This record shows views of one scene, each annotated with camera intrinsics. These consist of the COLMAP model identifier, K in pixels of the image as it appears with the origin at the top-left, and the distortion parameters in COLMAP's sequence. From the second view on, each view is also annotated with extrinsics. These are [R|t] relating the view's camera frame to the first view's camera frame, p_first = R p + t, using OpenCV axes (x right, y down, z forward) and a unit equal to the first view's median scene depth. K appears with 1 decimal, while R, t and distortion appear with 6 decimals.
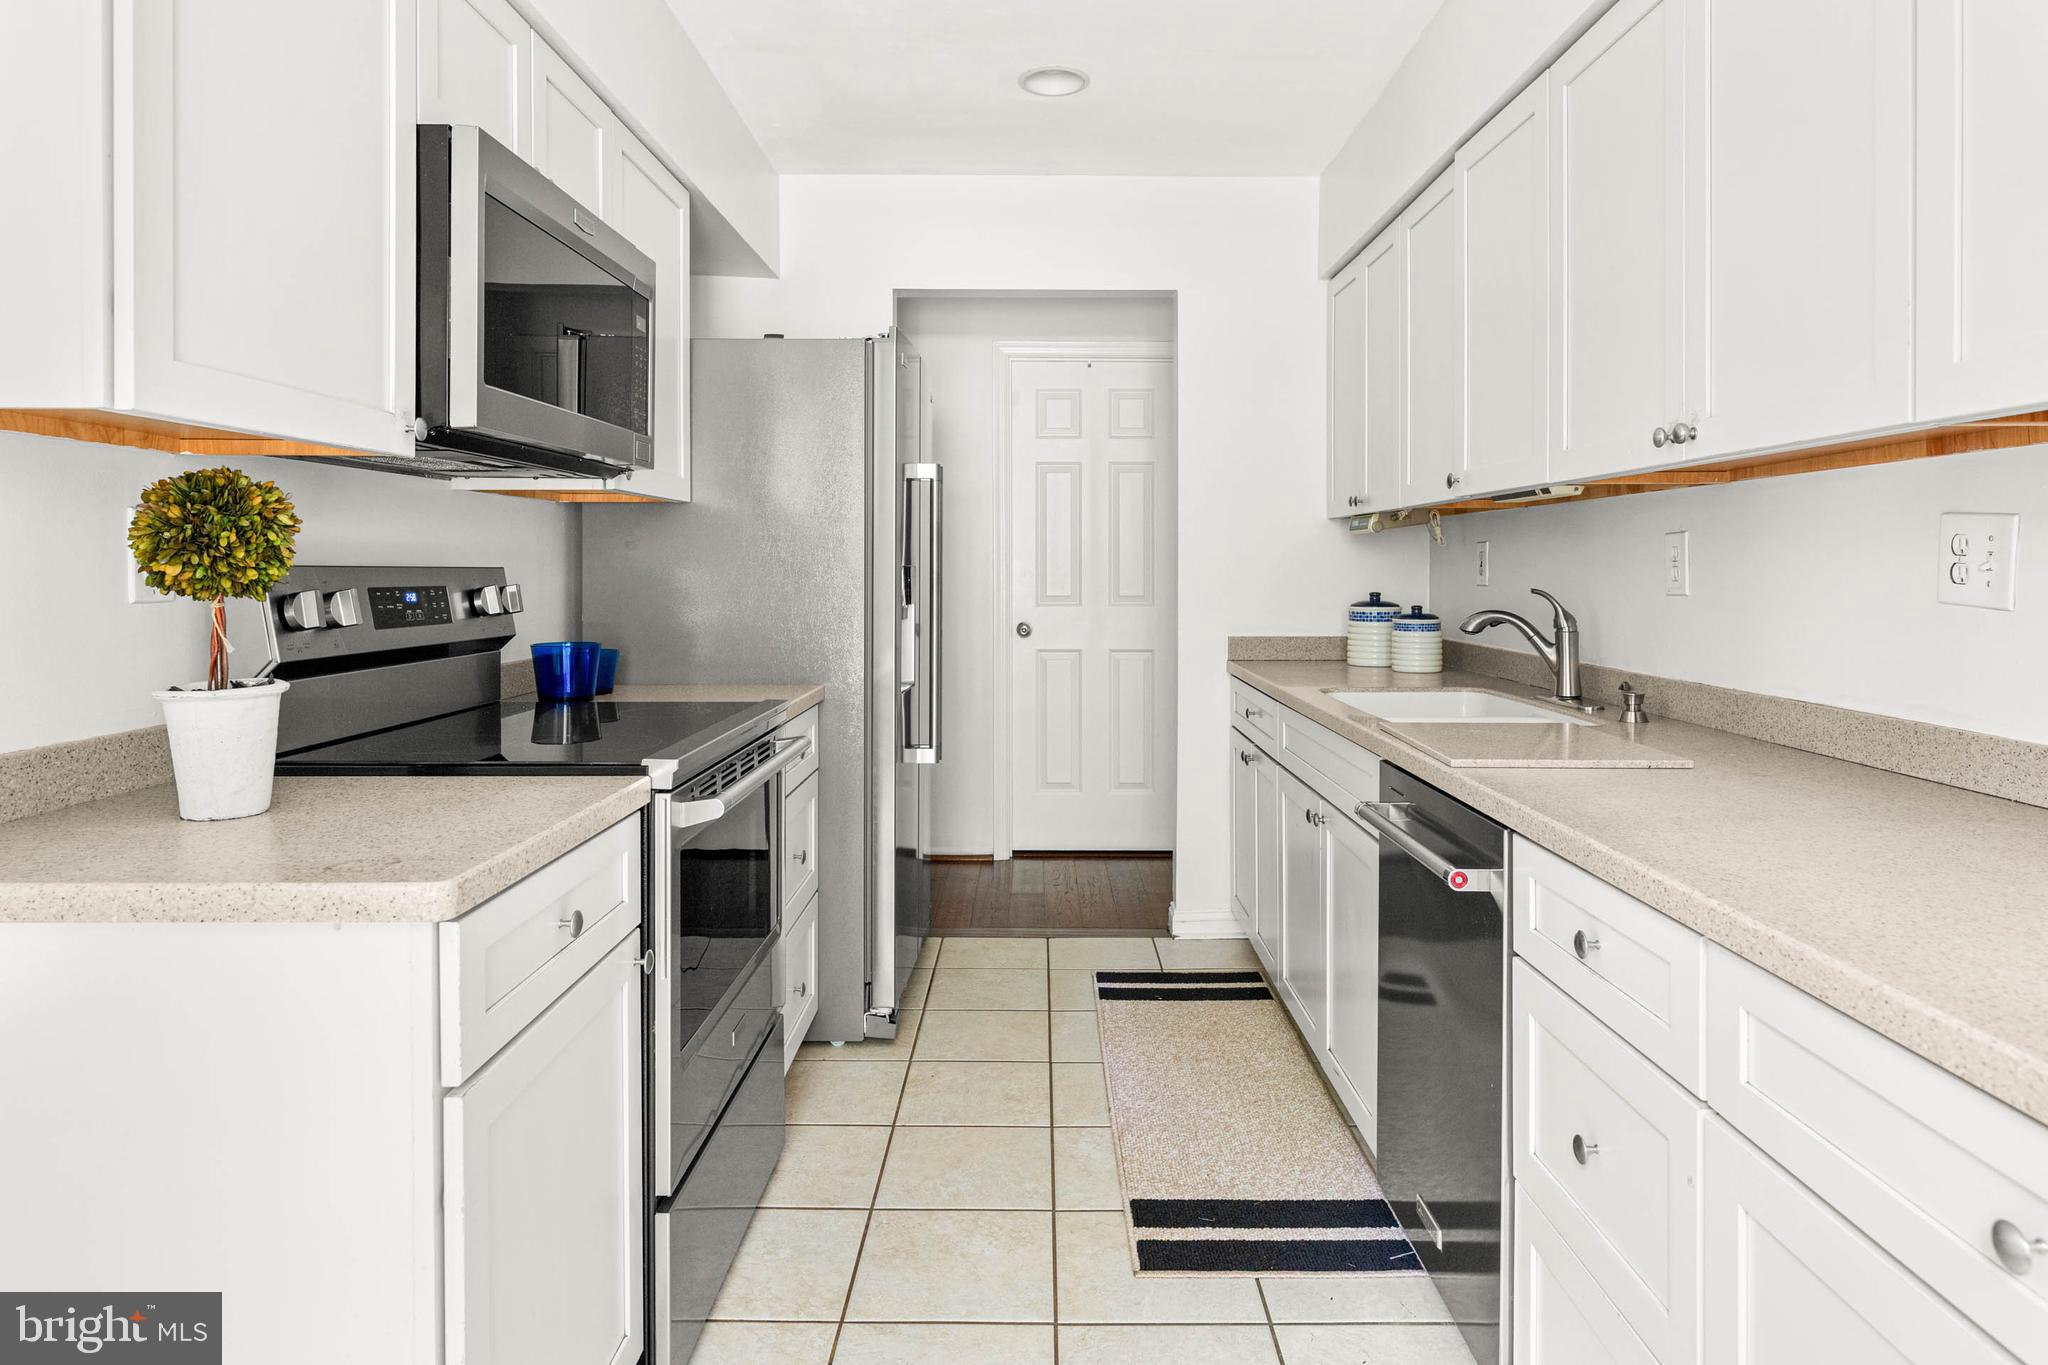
lens RADIAL K [[1197.1, 0, 1023.0], [0, 1197.1, 573.0], [0, 0, 1]] dist [0.001349, -0.003240]
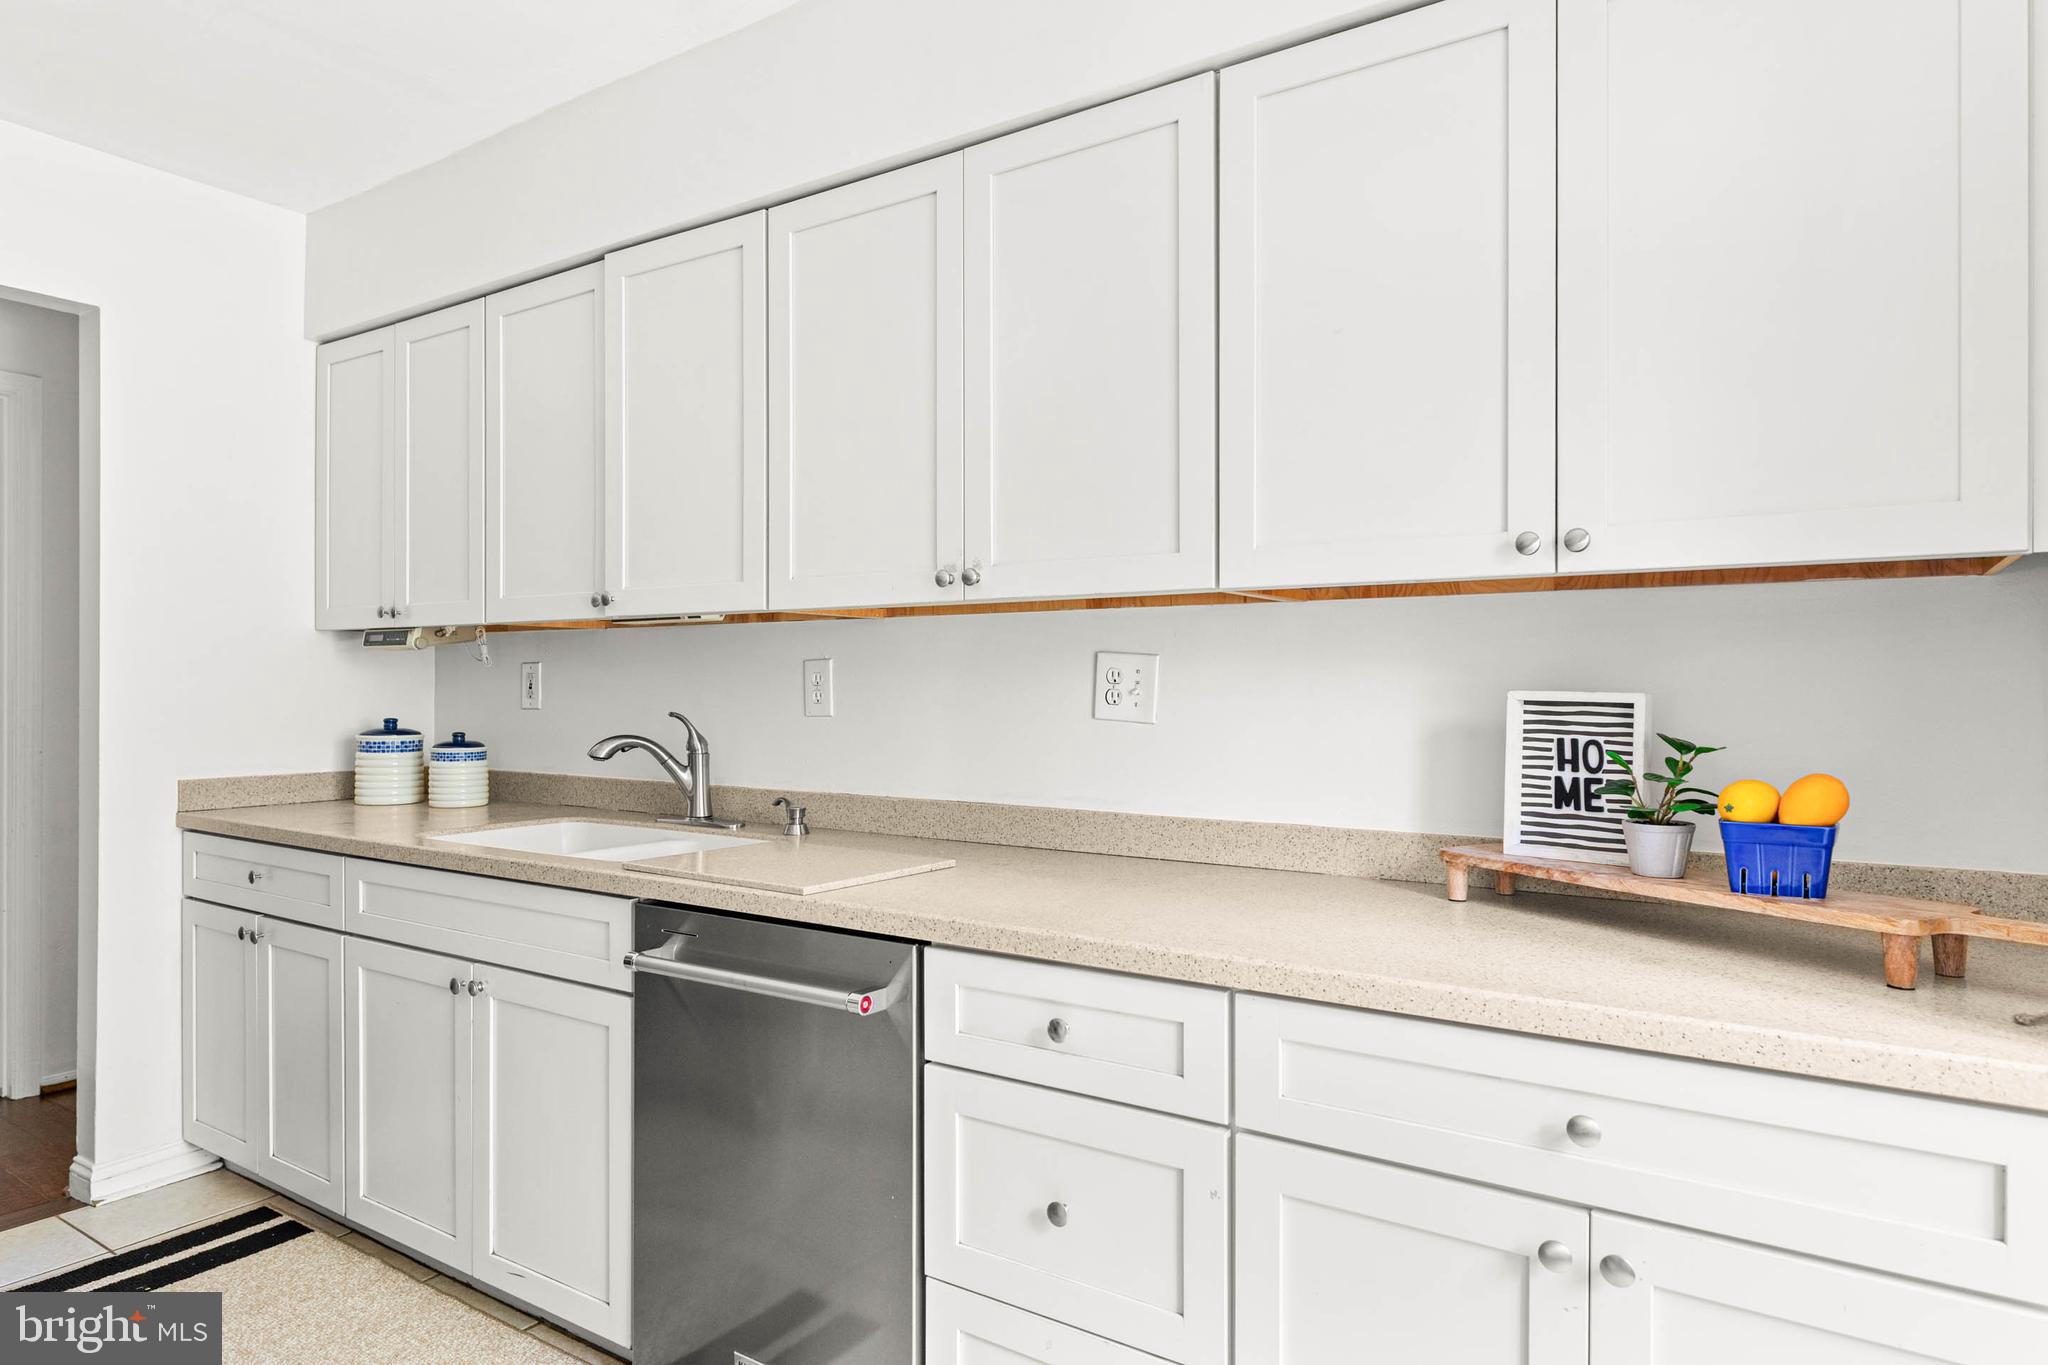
lens RADIAL K [[1197.1, 0, 1026.7], [0, 1197.1, 688.4], [0, 0, 1]] dist [0.001349, -0.003240]
pose [[0.552487, 0.001716, 0.833520, -0.241780], [0.001209, 0.999995, -0.002860, -0.003450], [-0.833520, 0.002588, 0.552483, 0.201777]]
